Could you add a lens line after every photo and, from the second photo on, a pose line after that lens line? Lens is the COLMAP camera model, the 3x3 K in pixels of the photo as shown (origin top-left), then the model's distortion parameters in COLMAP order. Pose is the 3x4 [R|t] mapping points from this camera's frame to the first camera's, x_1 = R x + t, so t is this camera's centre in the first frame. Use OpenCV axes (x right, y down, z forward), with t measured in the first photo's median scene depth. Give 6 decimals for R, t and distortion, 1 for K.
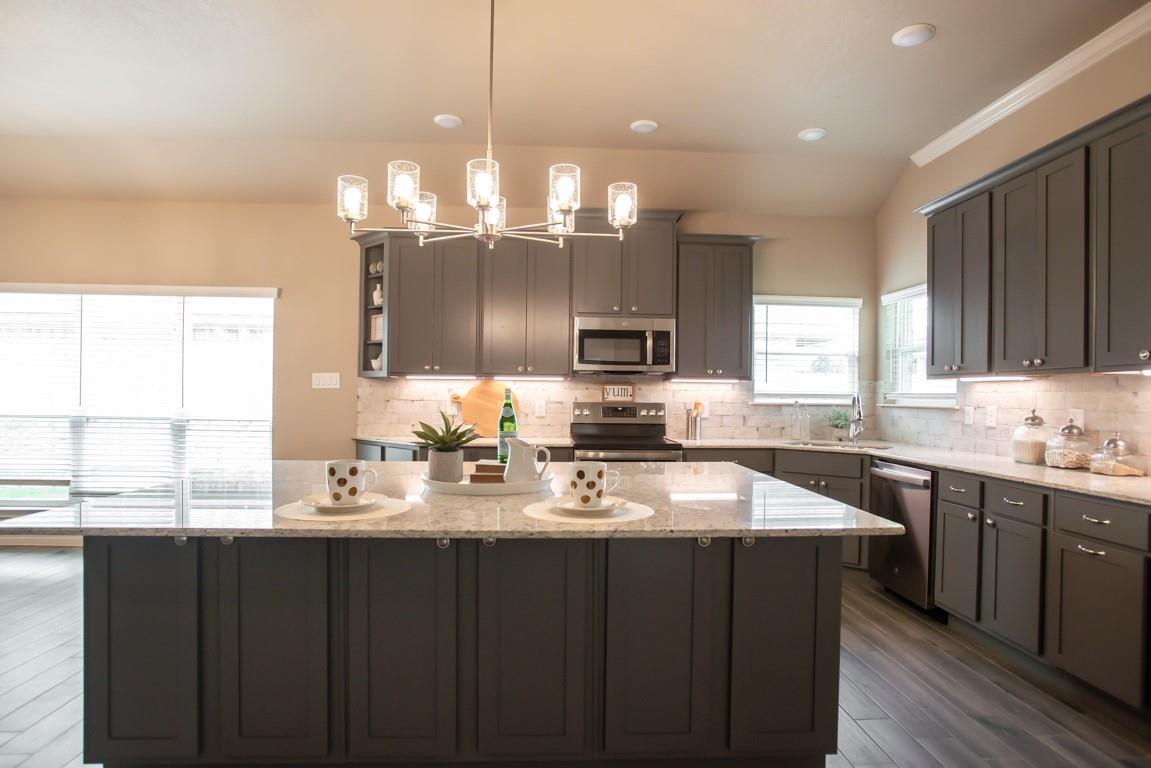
lens RADIAL K [[612.9, 0, 586.9], [0, 612.9, 395.2], [0, 0, 1]] dist [-0.053037, 0.014853]
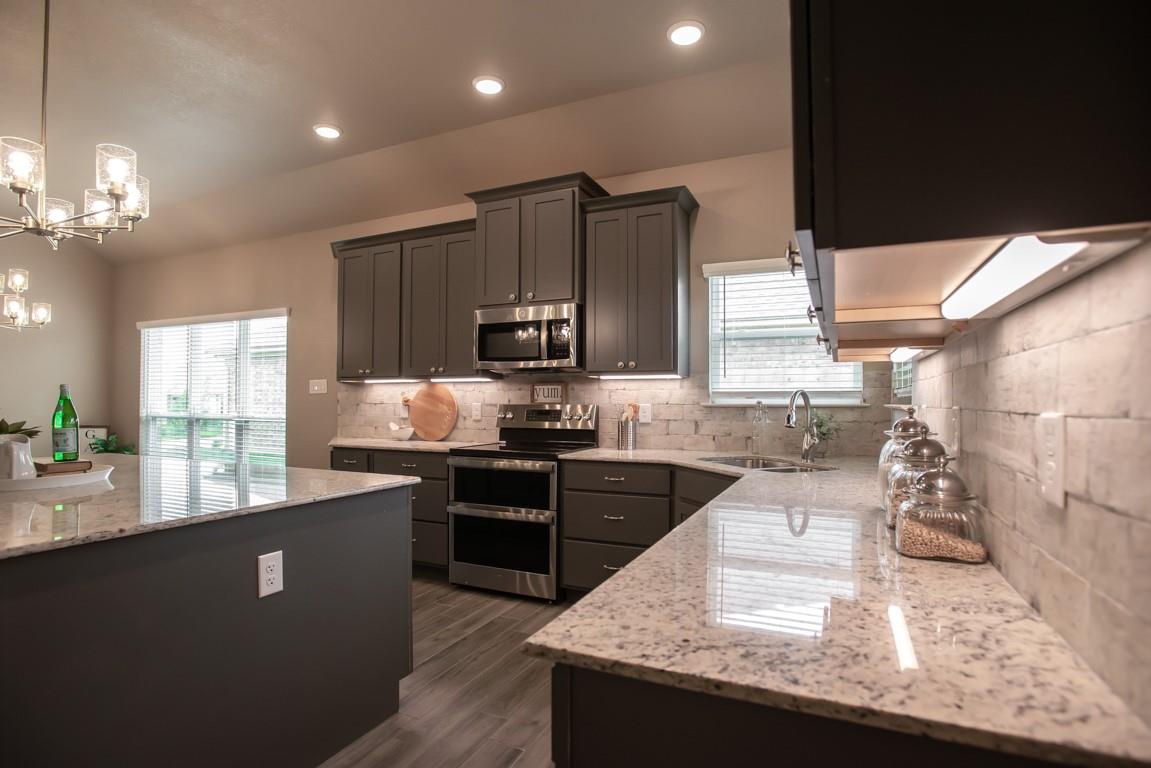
lens RADIAL K [[578.4, 0, 586.8], [0, 578.4, 393.4], [0, 0, 1]] dist [-0.056709, 0.018430]
pose [[0.887556, -0.014722, -0.460464, 0.495387], [0.006383, 0.999786, -0.019660, 0.012812], [0.460655, 0.014511, 0.887461, 0.295166]]
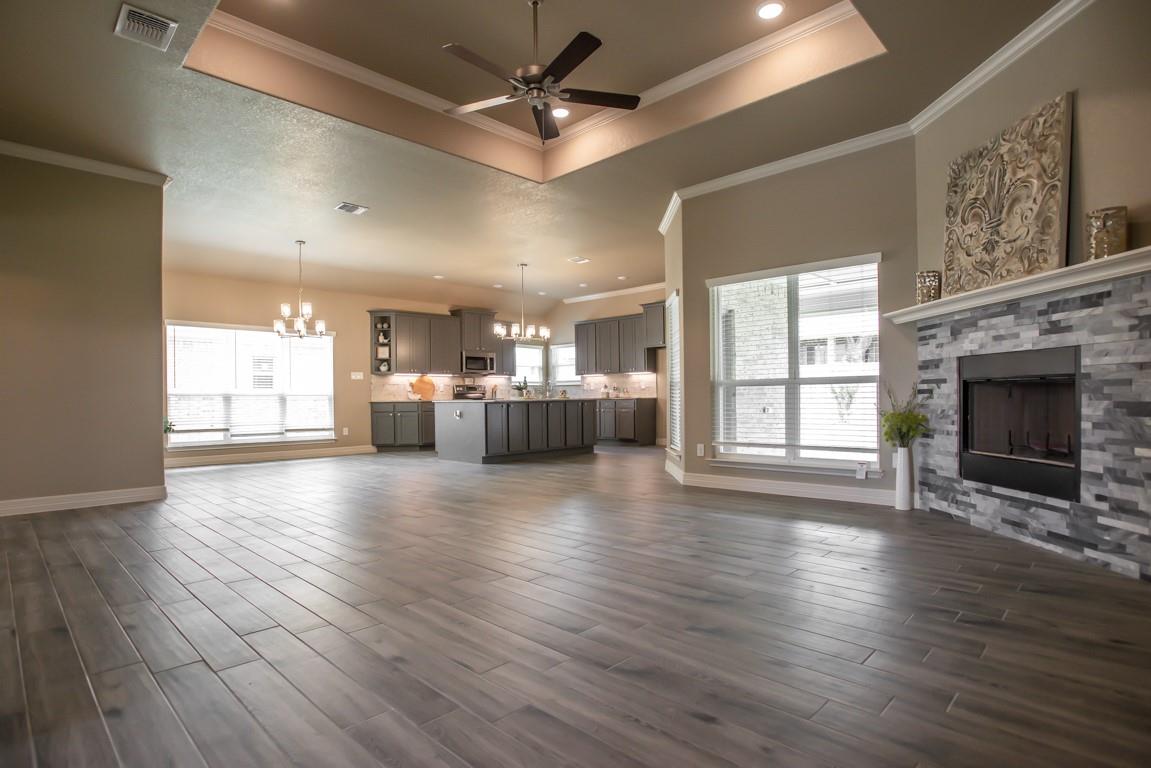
lens RADIAL K [[578.4, 0, 570.5], [0, 578.4, 395.4], [0, 0, 1]] dist [-0.056709, 0.018430]
pose [[0.745068, -0.019240, 0.666711, -1.237775], [0.020145, 0.999777, 0.006340, 0.048660], [-0.666684, 0.008707, 0.745289, -1.048485]]
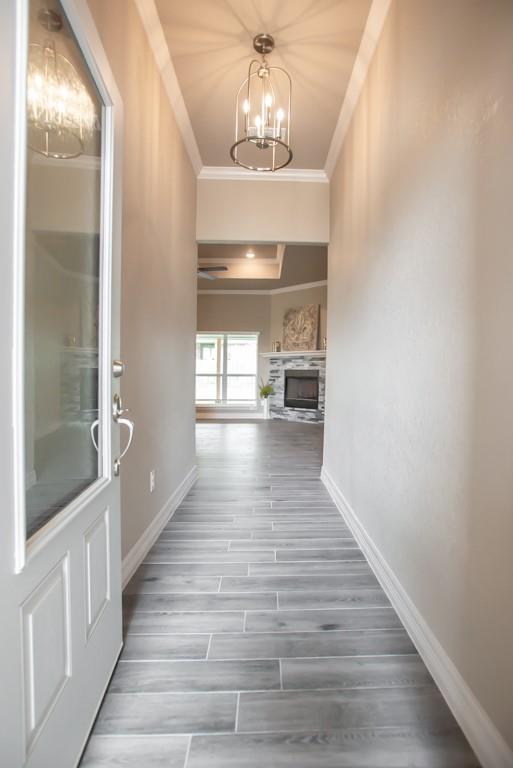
lens RADIAL K [[385.9, 0, 260.4], [0, 385.9, 388.0], [0, 0, 1]] dist [-0.056709, 0.018430]
pose [[0.073536, -0.036947, 0.996608, -2.105249], [-0.010662, 0.999227, 0.037831, 0.027782], [-0.997236, -0.013407, 0.073085, -0.833342]]
